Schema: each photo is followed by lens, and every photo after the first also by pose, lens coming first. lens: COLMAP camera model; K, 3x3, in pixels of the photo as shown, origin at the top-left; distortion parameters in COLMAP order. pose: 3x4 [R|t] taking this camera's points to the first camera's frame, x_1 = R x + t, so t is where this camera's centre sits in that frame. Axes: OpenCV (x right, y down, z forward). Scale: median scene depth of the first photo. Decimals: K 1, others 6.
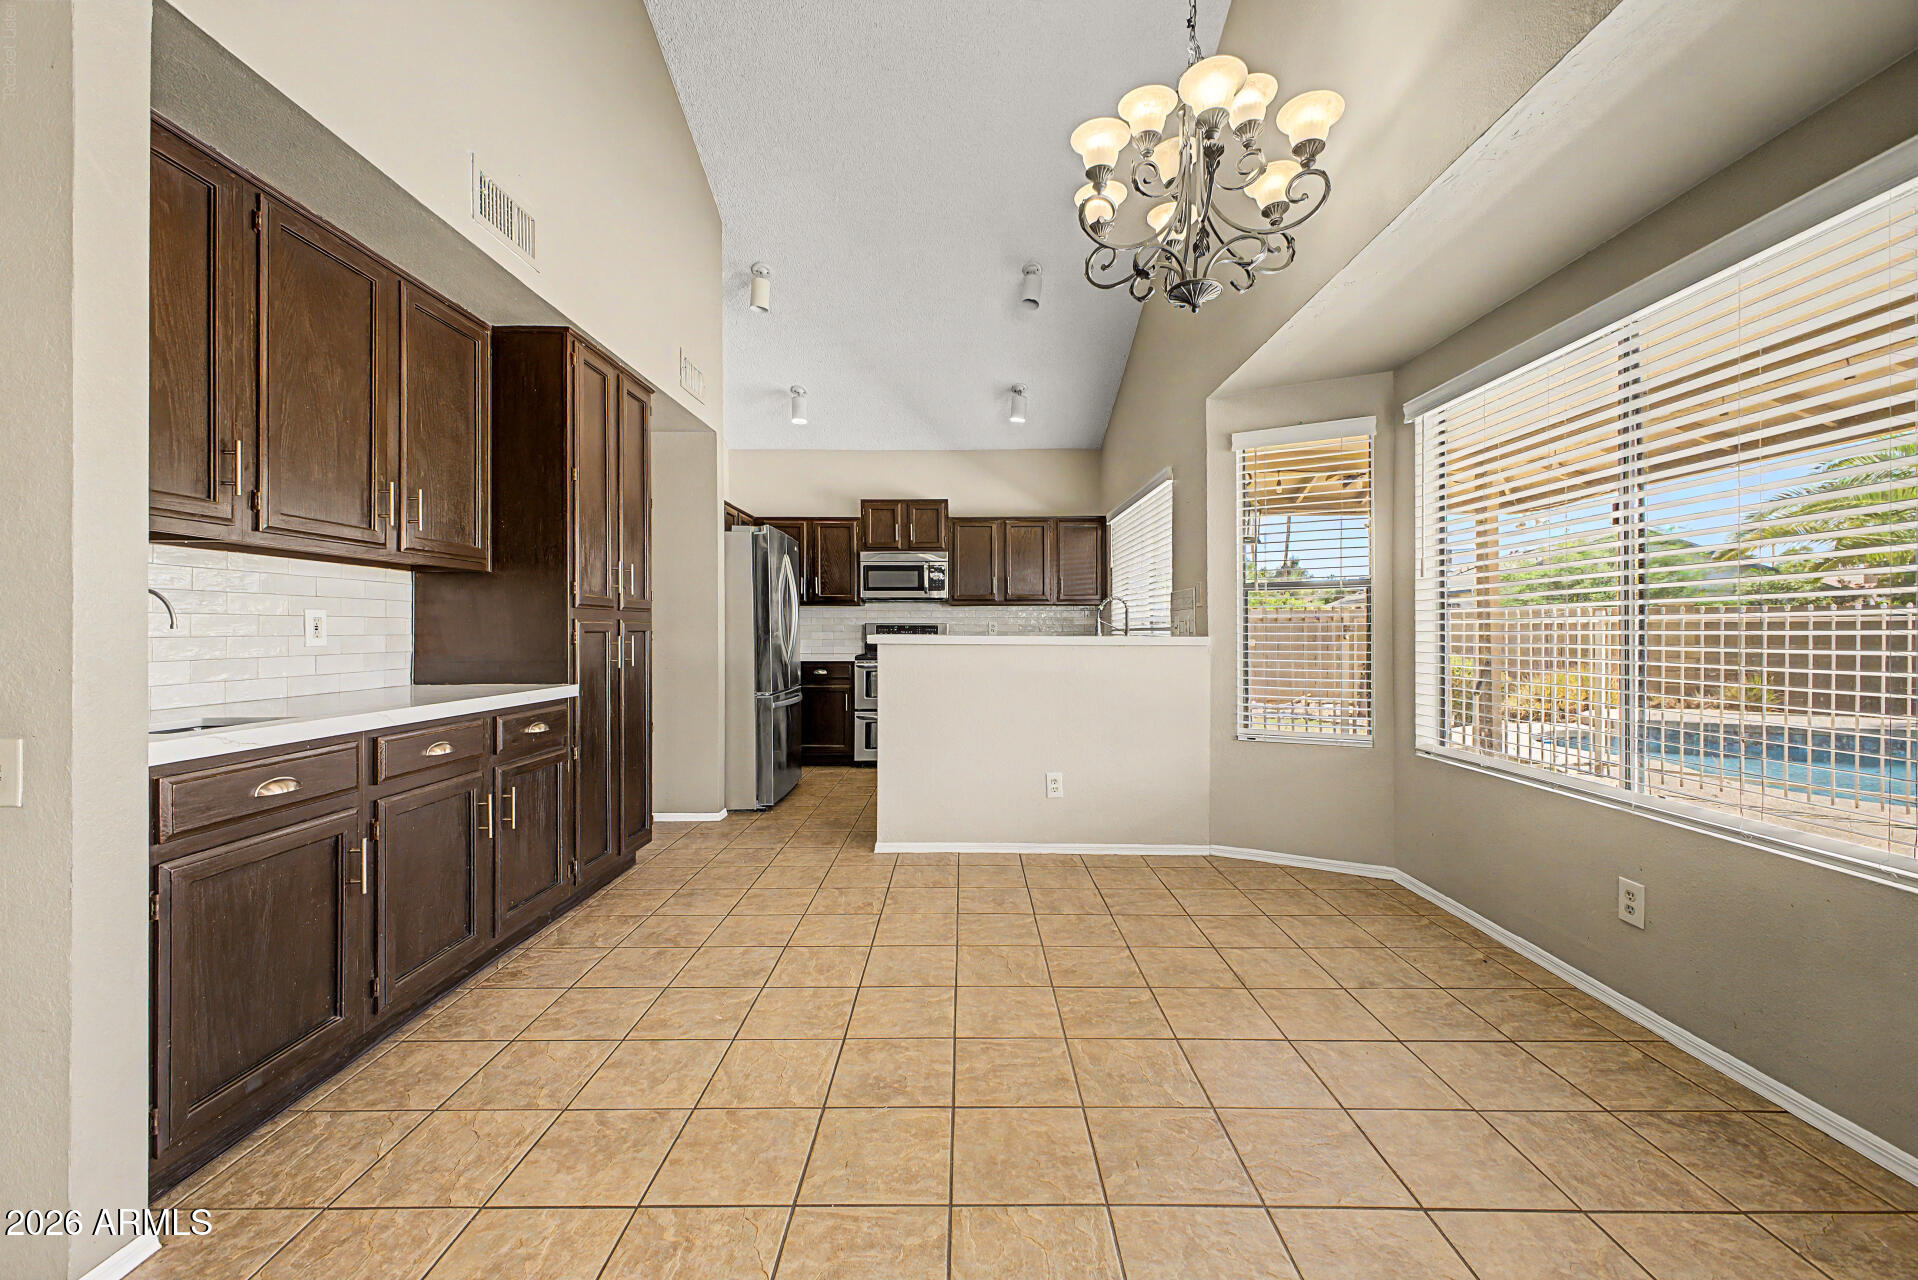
lens RADIAL K [[751.5, 0, 957.7], [0, 751.5, 623.1], [0, 0, 1]] dist [0.004045, -0.001039]
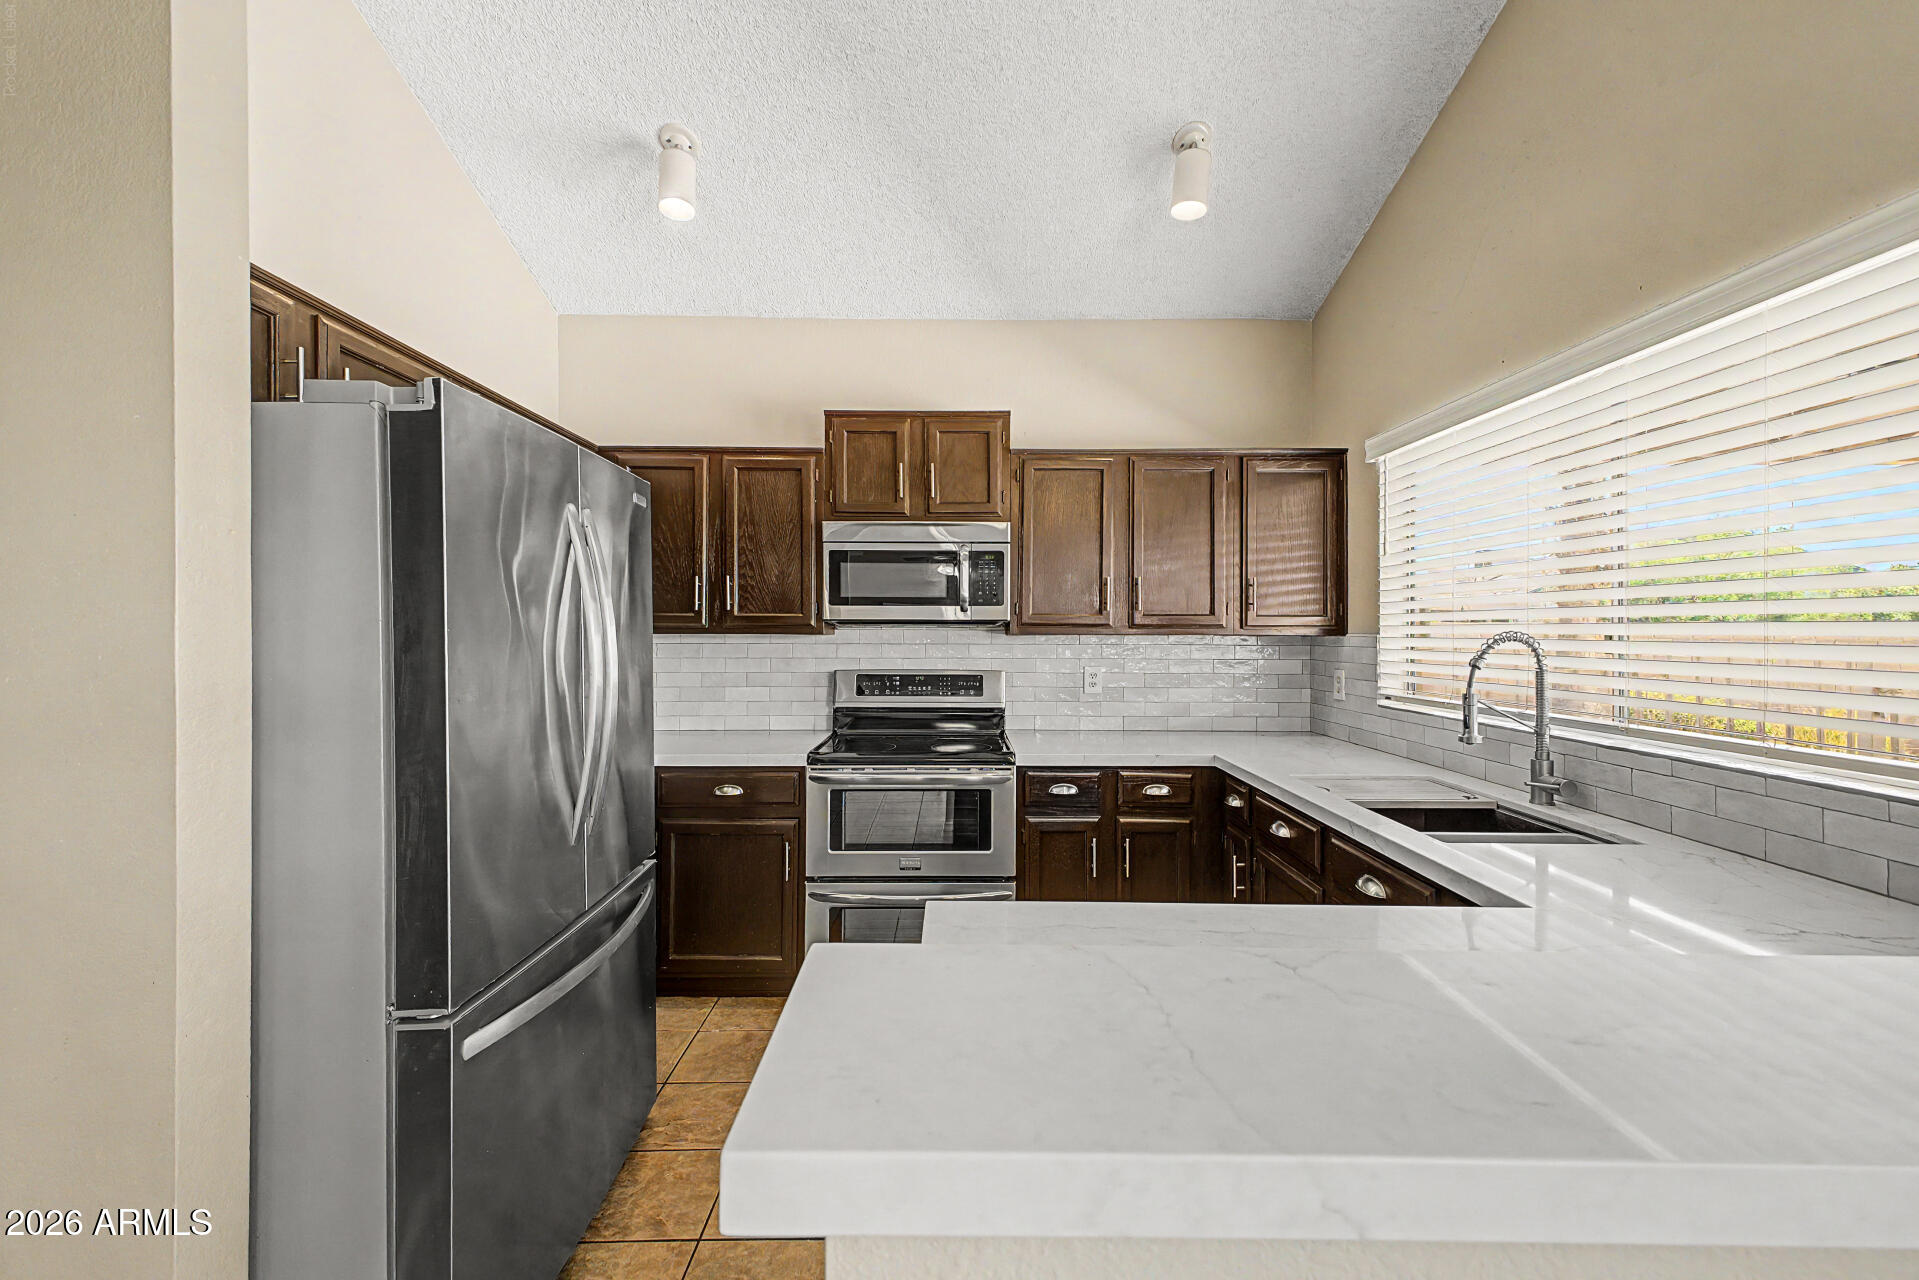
lens RADIAL K [[751.9, 0, 951.3], [0, 751.9, 628.0], [0, 0, 1]] dist [0.004045, -0.001039]
pose [[0.999933, 0.004381, 0.010747, -0.054255], [-0.004405, 0.999988, 0.002239, -0.030020], [-0.010737, -0.002286, 0.999940, 0.528912]]
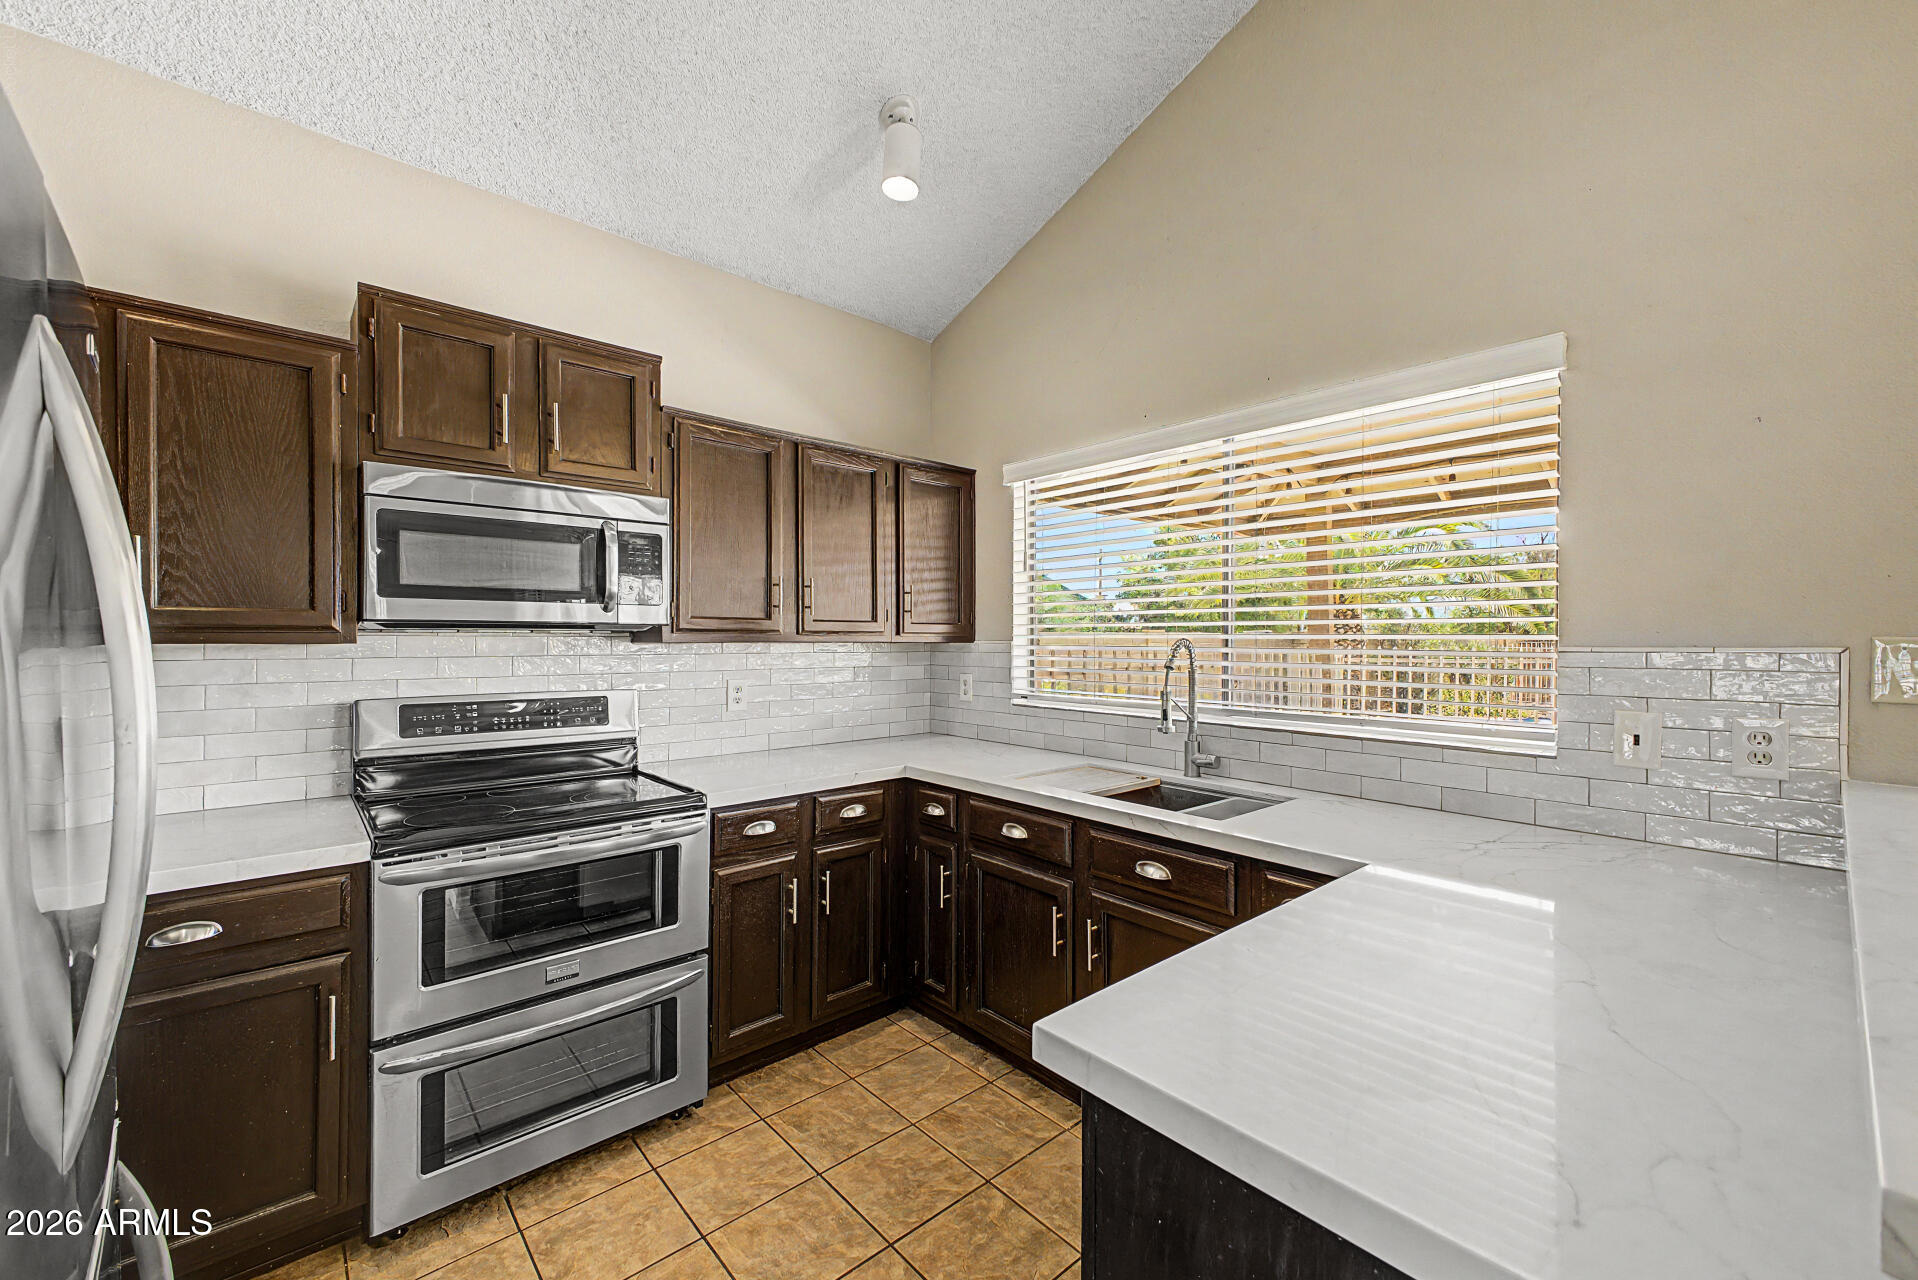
lens RADIAL K [[751.5, 0, 959.1], [0, 751.5, 643.4], [0, 0, 1]] dist [0.004045, -0.001039]
pose [[0.741262, 0.000278, 0.671215, -0.152965], [-0.007778, 0.999936, 0.008175, -0.028880], [-0.671170, -0.011281, 0.741217, 0.626981]]
